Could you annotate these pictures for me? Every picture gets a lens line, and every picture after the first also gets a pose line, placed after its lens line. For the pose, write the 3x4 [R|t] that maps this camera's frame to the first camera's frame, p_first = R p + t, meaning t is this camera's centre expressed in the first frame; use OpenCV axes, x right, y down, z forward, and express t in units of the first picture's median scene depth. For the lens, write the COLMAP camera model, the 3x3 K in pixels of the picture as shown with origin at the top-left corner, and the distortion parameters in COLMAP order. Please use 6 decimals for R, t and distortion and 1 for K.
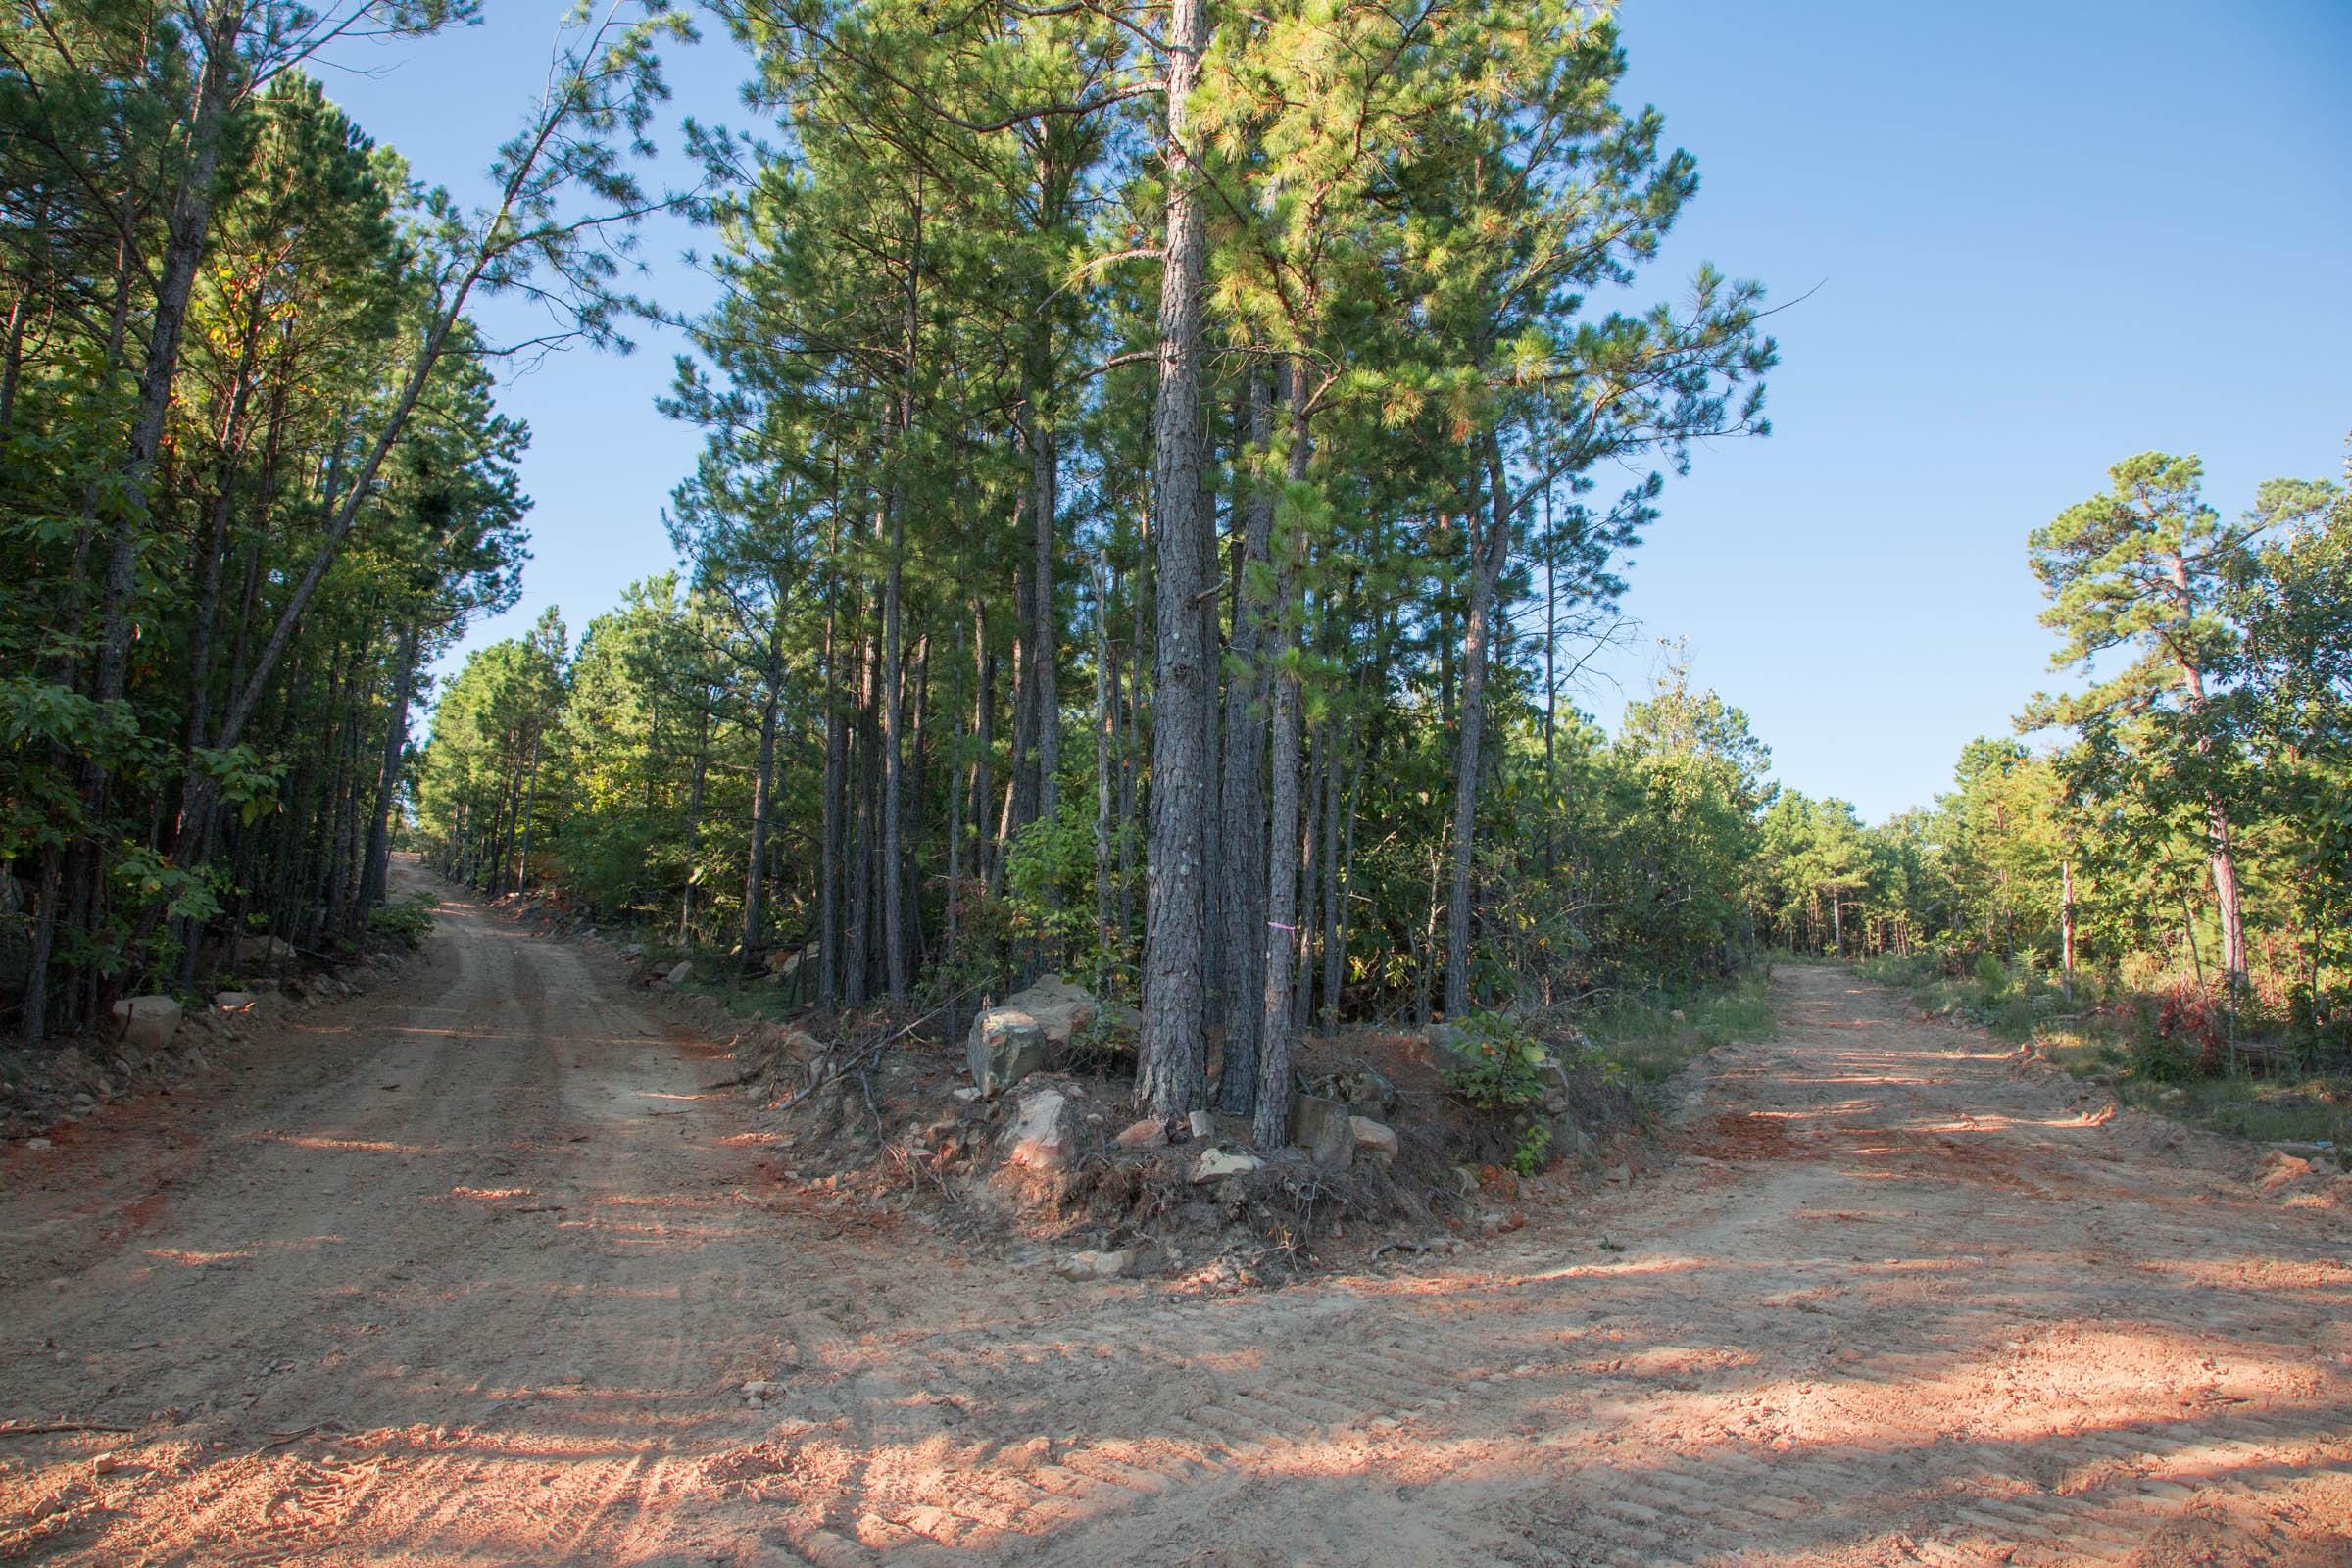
lens RADIAL K [[1684.1, 0, 1177.4], [0, 1684.1, 751.0], [0, 0, 1]] dist [-0.091222, 0.001036]
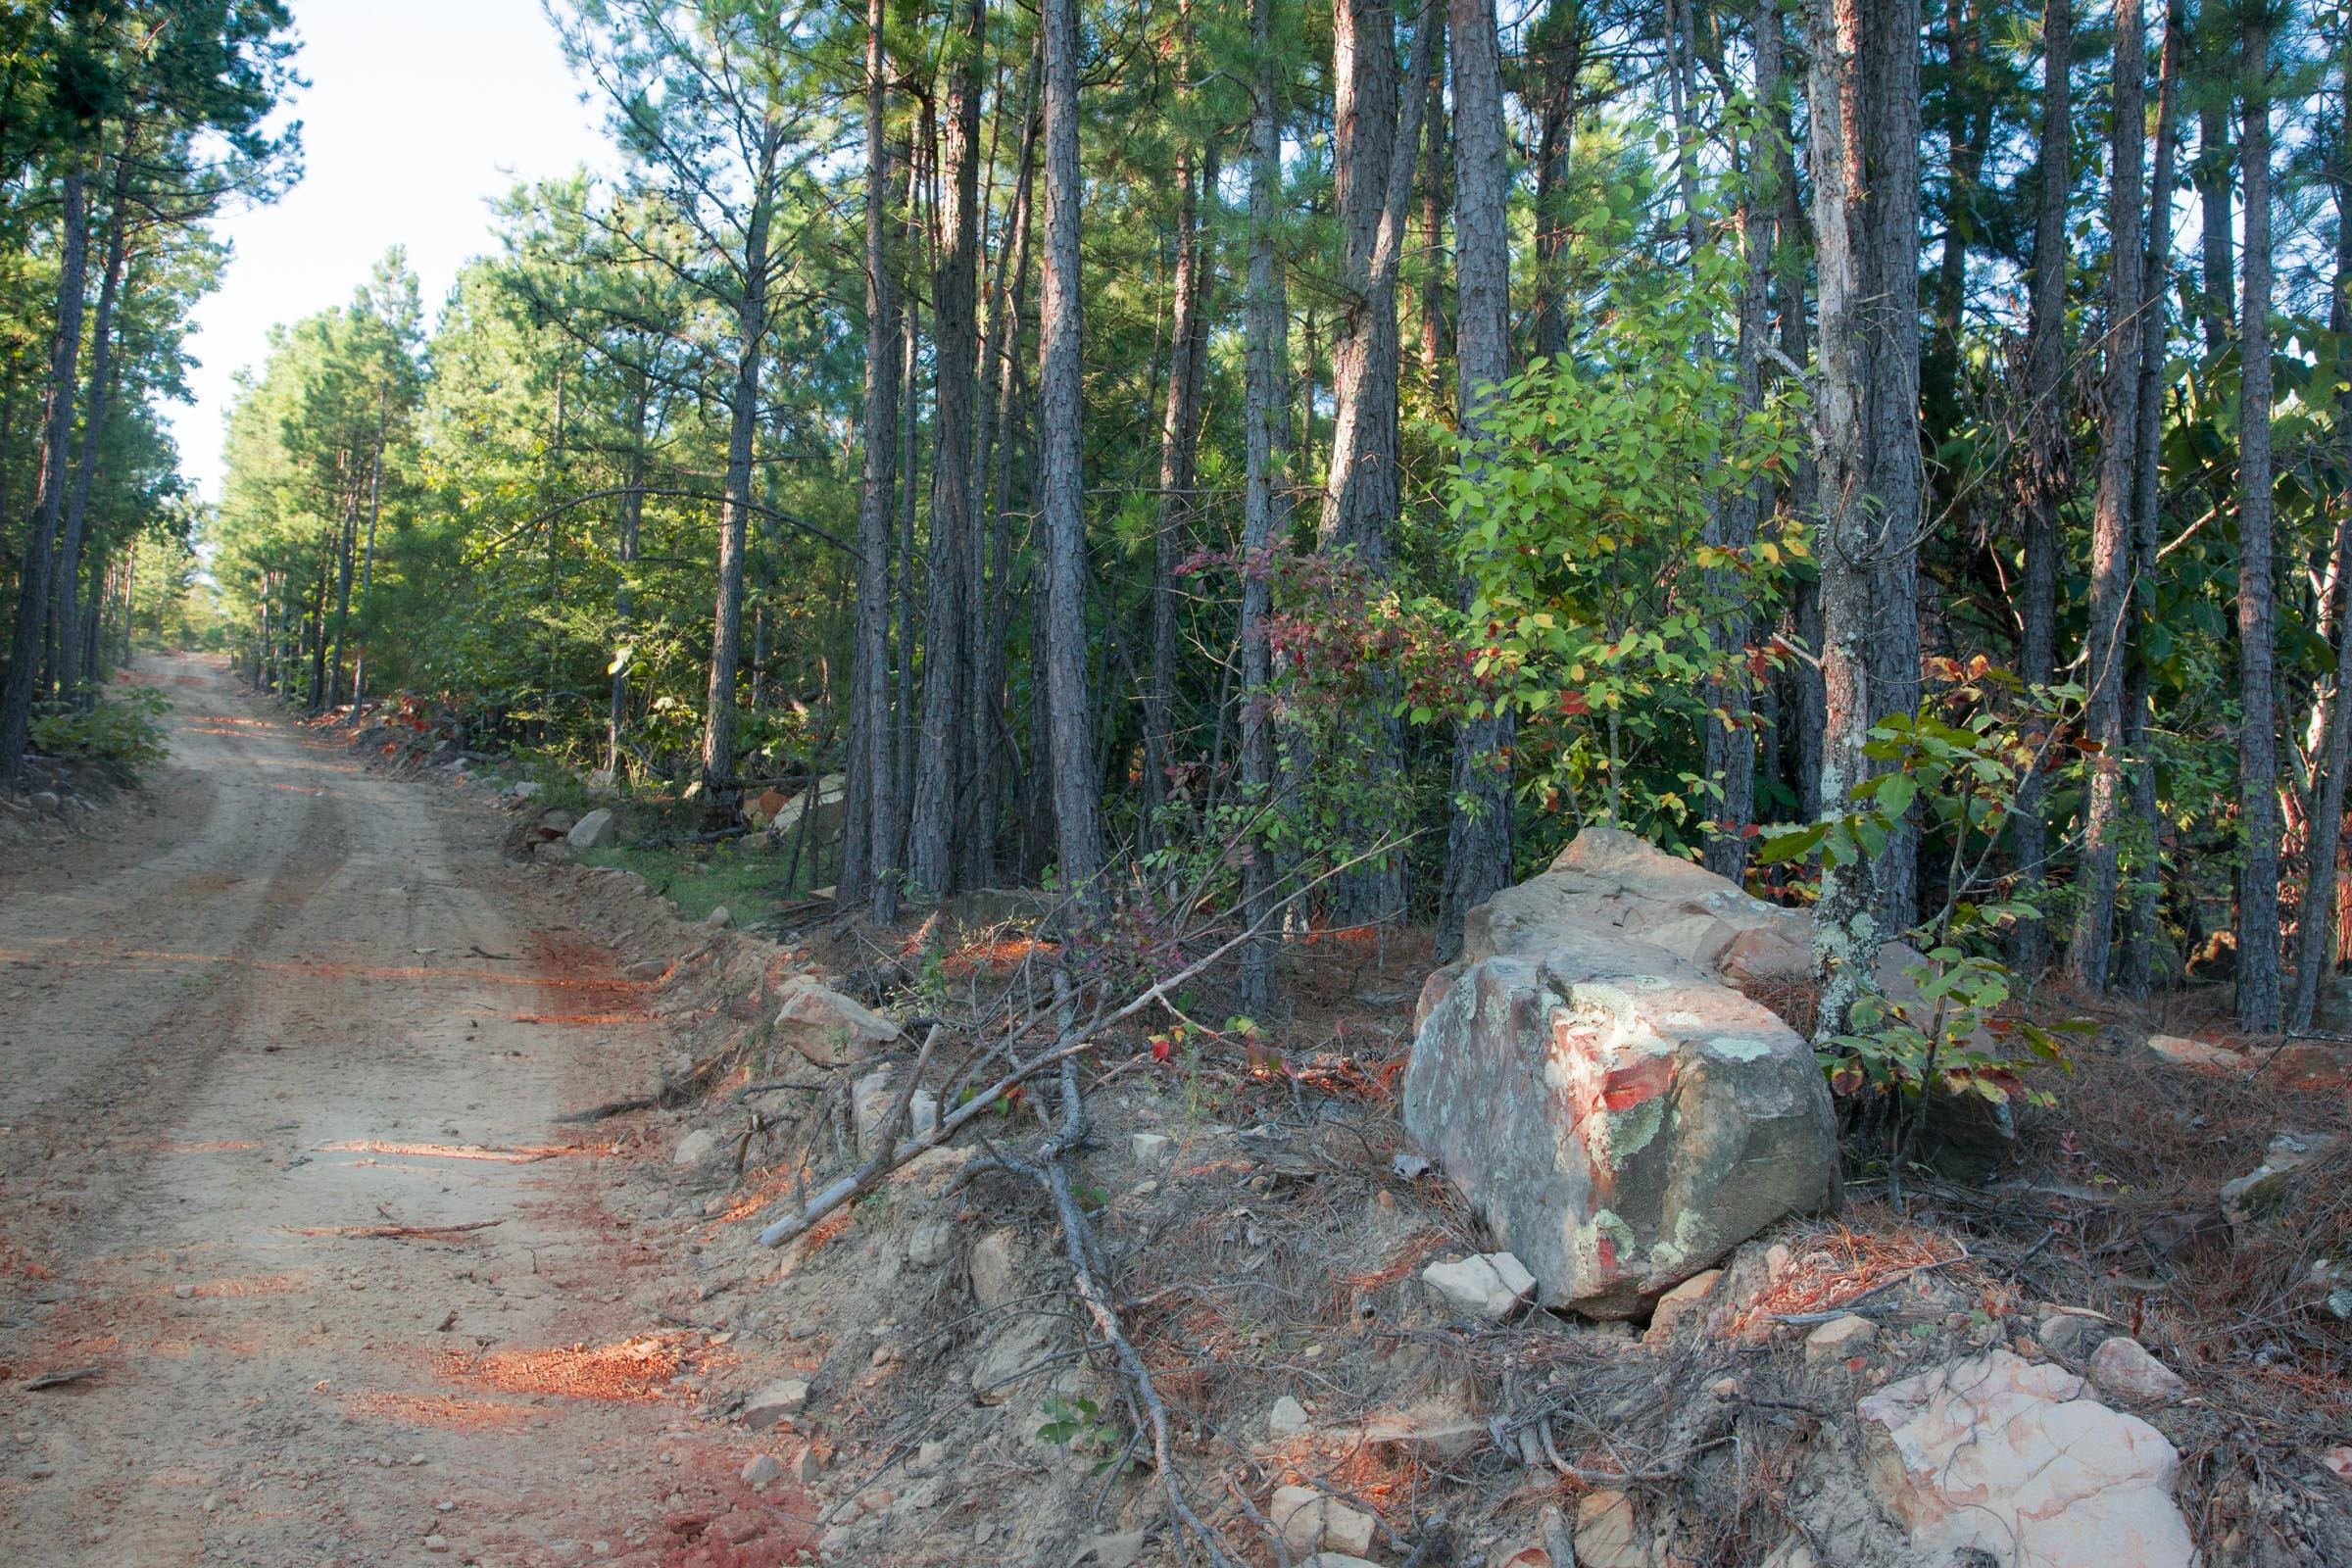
lens RADIAL K [[2202.2, 0, 1176.0], [0, 2202.2, 784.0], [0, 0, 1]] dist [-0.007839, 0.071210]
pose [[0.998670, 0.011559, -0.050240, -0.055638], [-0.006196, 0.994389, 0.105605, 0.033045], [0.051178, -0.105154, 0.993138, 0.237877]]
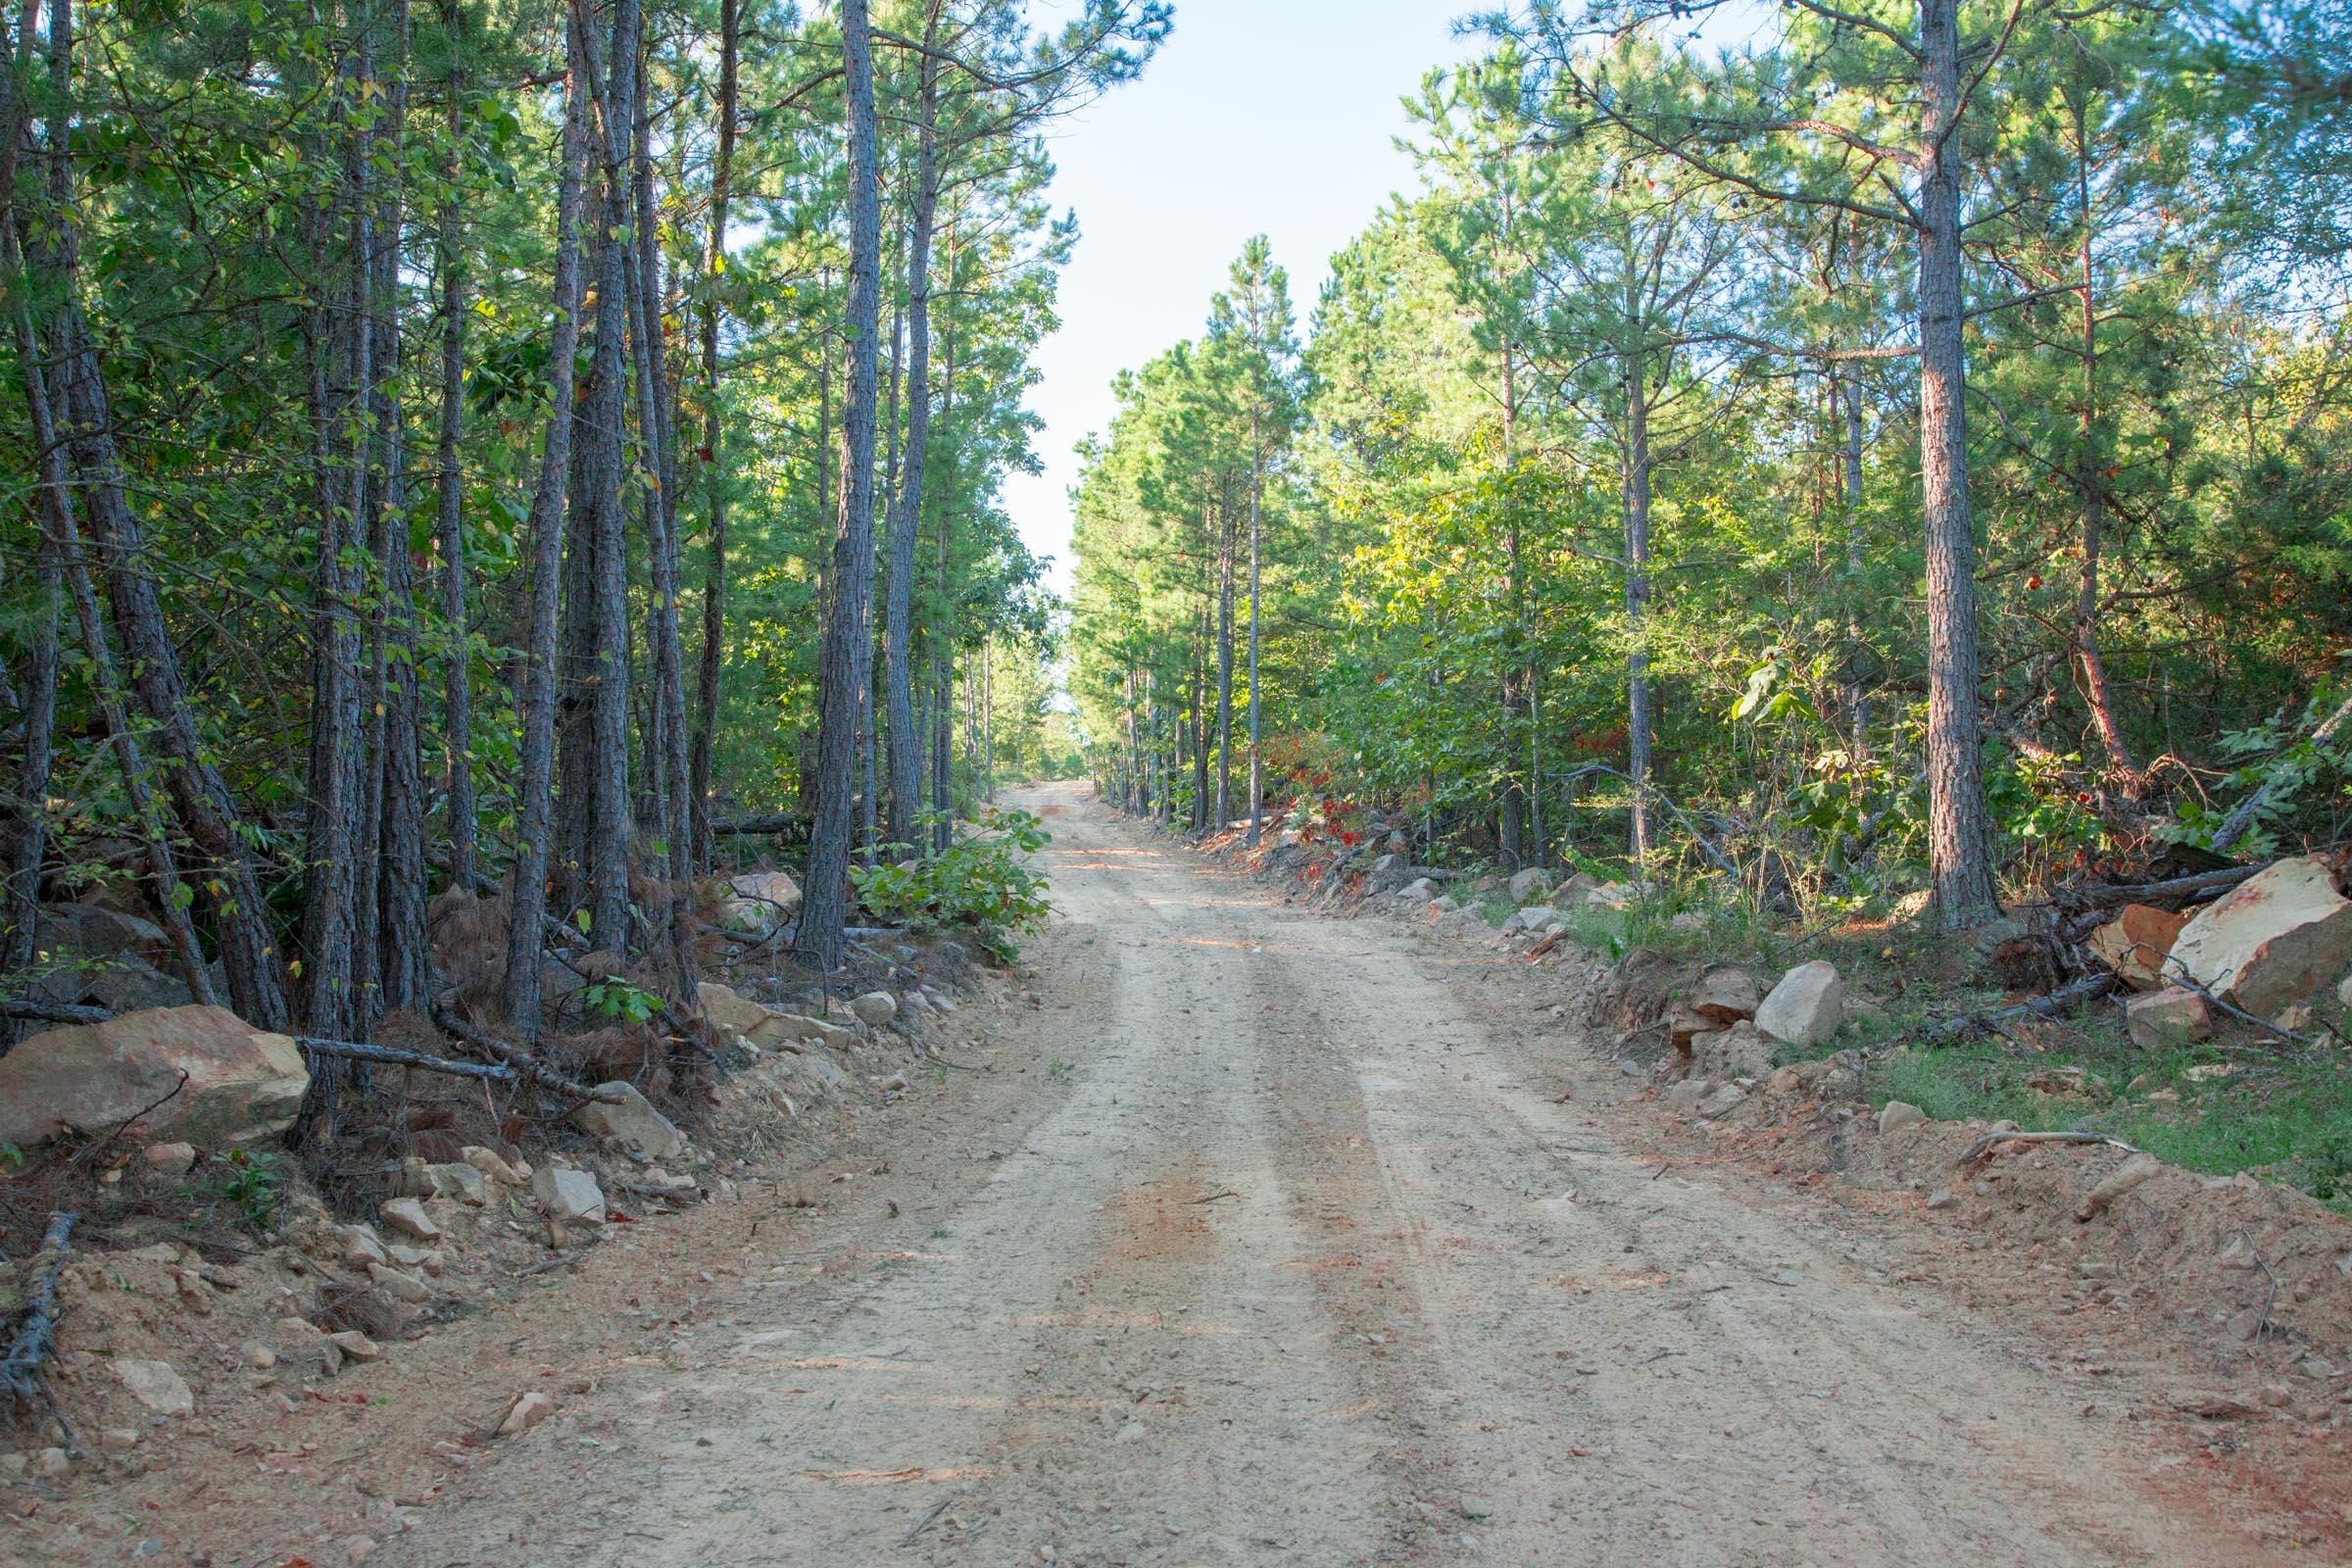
lens RADIAL K [[2202.2, 0, 1176.0], [0, 2202.2, 784.0], [0, 0, 1]] dist [-0.007839, 0.071210]
pose [[0.913180, -0.080152, -0.399597, -0.203613], [0.107580, 0.993101, 0.046648, 0.055461], [0.393102, -0.085587, 0.915503, 0.515508]]
